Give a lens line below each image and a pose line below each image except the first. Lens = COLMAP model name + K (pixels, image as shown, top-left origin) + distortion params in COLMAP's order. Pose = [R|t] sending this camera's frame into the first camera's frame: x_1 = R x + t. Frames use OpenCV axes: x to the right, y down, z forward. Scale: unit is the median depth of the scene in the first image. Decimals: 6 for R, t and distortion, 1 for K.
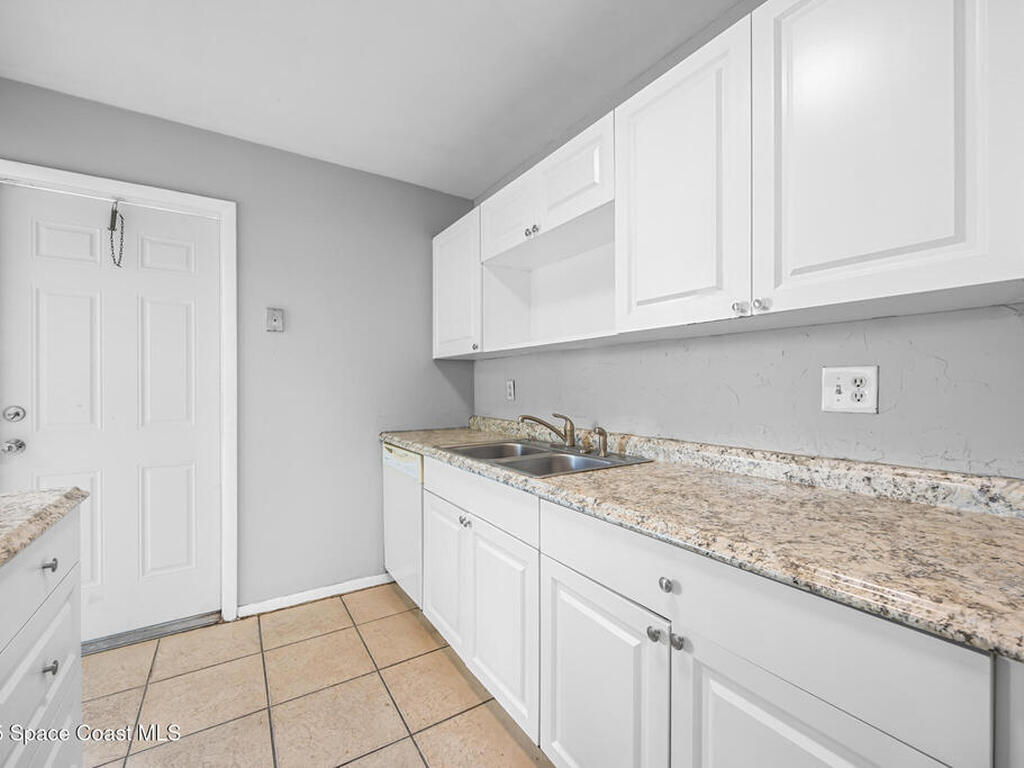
lens RADIAL K [[440.5, 0, 511.8], [0, 440.5, 386.0], [0, 0, 1]] dist [-0.007062, 0.001706]
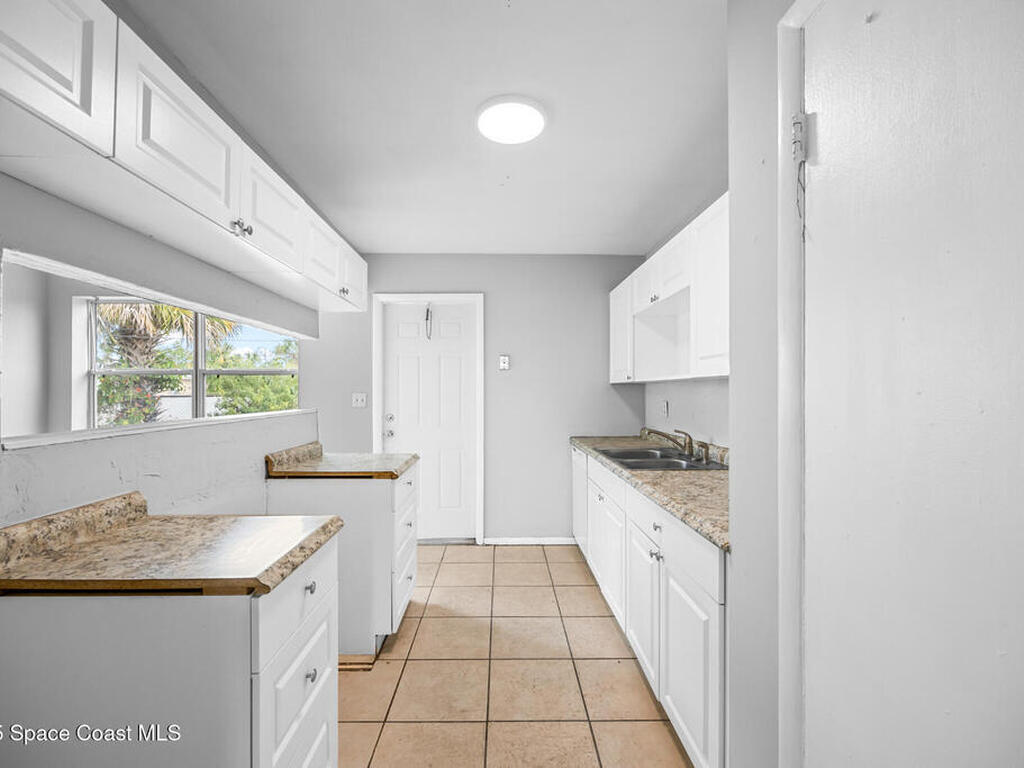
lens RADIAL K [[440.5, 0, 509.5], [0, 440.5, 385.3], [0, 0, 1]] dist [-0.007062, 0.001706]
pose [[0.854412, -0.007292, -0.519546, 0.343701], [-0.000142, 0.999898, -0.014267, -0.051076], [0.519597, 0.012264, 0.854324, -0.396685]]
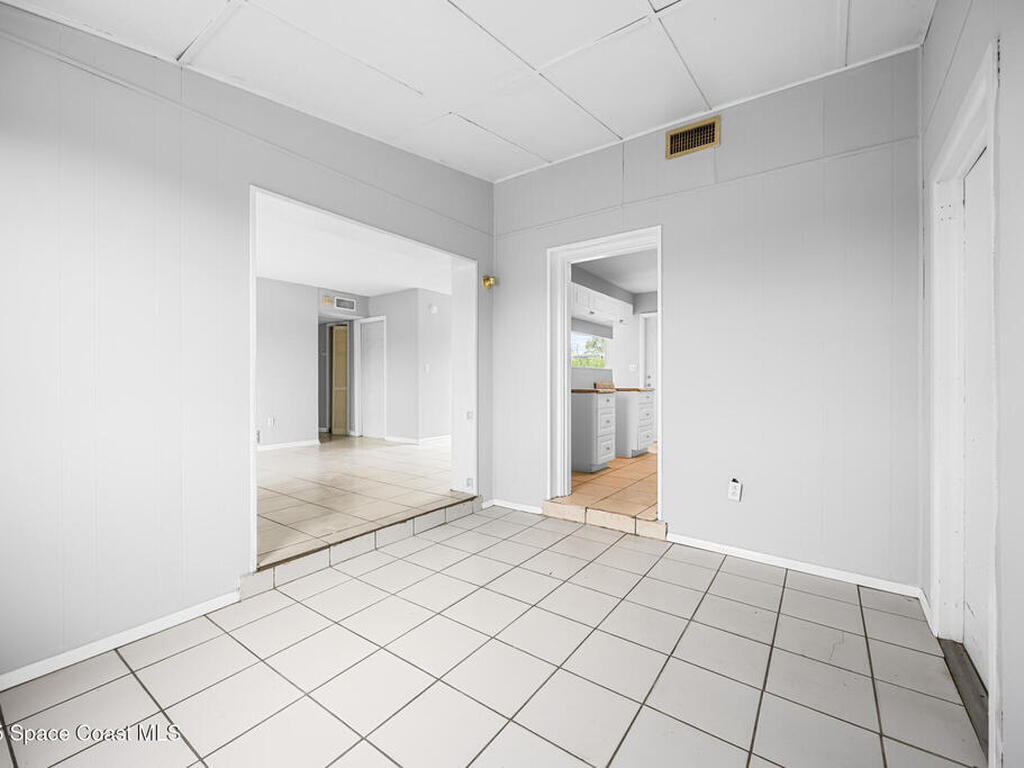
lens RADIAL K [[440.5, 0, 511.6], [0, 440.5, 384.3], [0, 0, 1]] dist [-0.007062, 0.001706]
pose [[0.362920, 0.006663, -0.931796, 1.384597], [-0.005754, 0.999971, 0.004909, 0.057884], [0.931803, 0.003580, 0.362948, -1.083651]]
